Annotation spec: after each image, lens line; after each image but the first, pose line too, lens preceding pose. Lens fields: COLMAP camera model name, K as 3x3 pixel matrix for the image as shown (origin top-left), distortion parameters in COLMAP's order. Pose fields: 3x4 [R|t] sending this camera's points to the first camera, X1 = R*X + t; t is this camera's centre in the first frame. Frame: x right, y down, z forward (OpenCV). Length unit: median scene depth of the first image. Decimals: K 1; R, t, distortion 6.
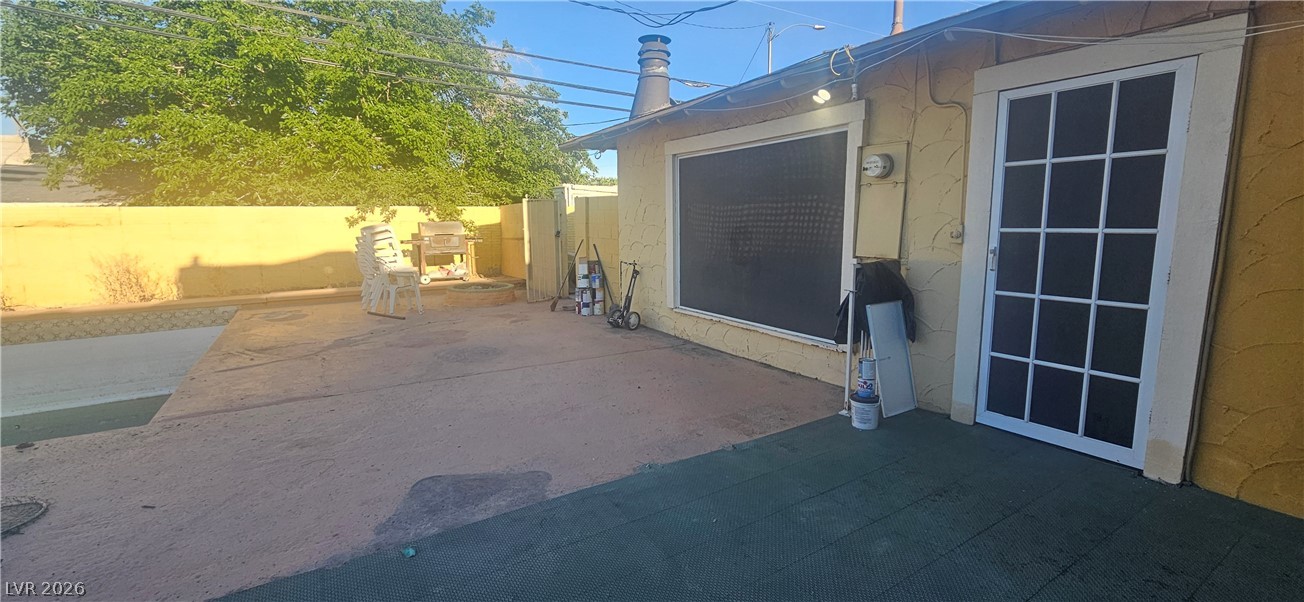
lens RADIAL K [[538.0, 0, 655.4], [0, 538.0, 295.3], [0, 0, 1]] dist [-0.003934, -0.000239]
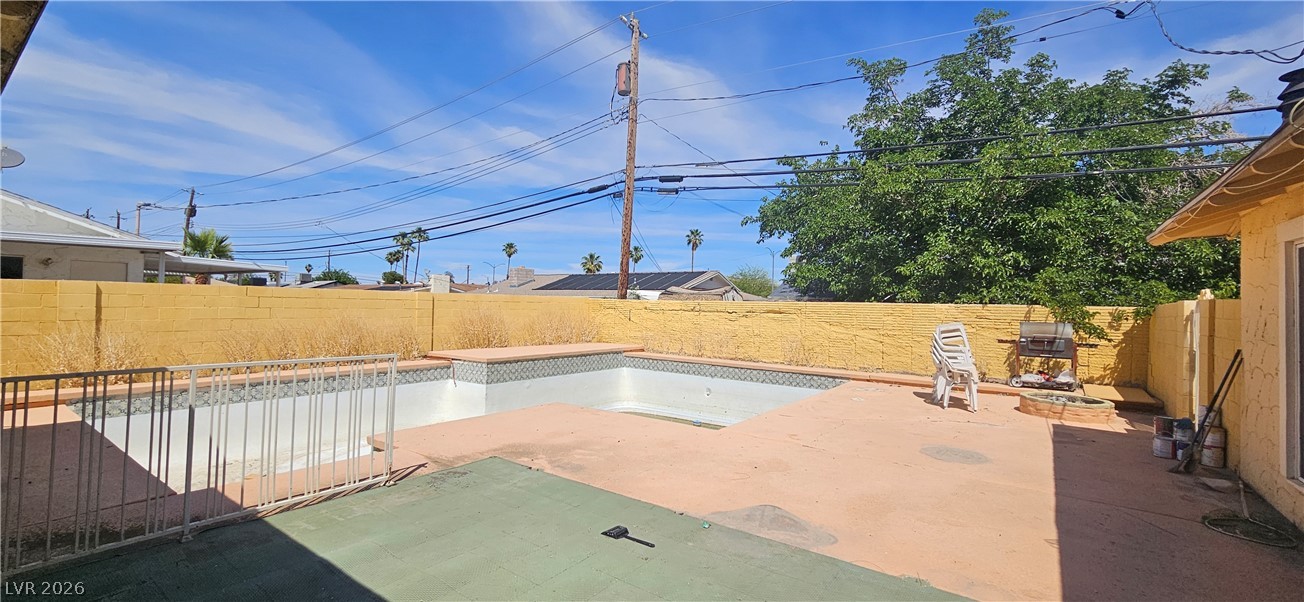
lens RADIAL K [[538.0, 0, 651.1], [0, 538.0, 293.5], [0, 0, 1]] dist [-0.003934, -0.000239]
pose [[0.364393, -0.003016, -0.931240, 0.735096], [-0.157696, 0.985353, -0.064898, -0.063746], [0.917796, 0.170501, 0.358580, 0.096225]]
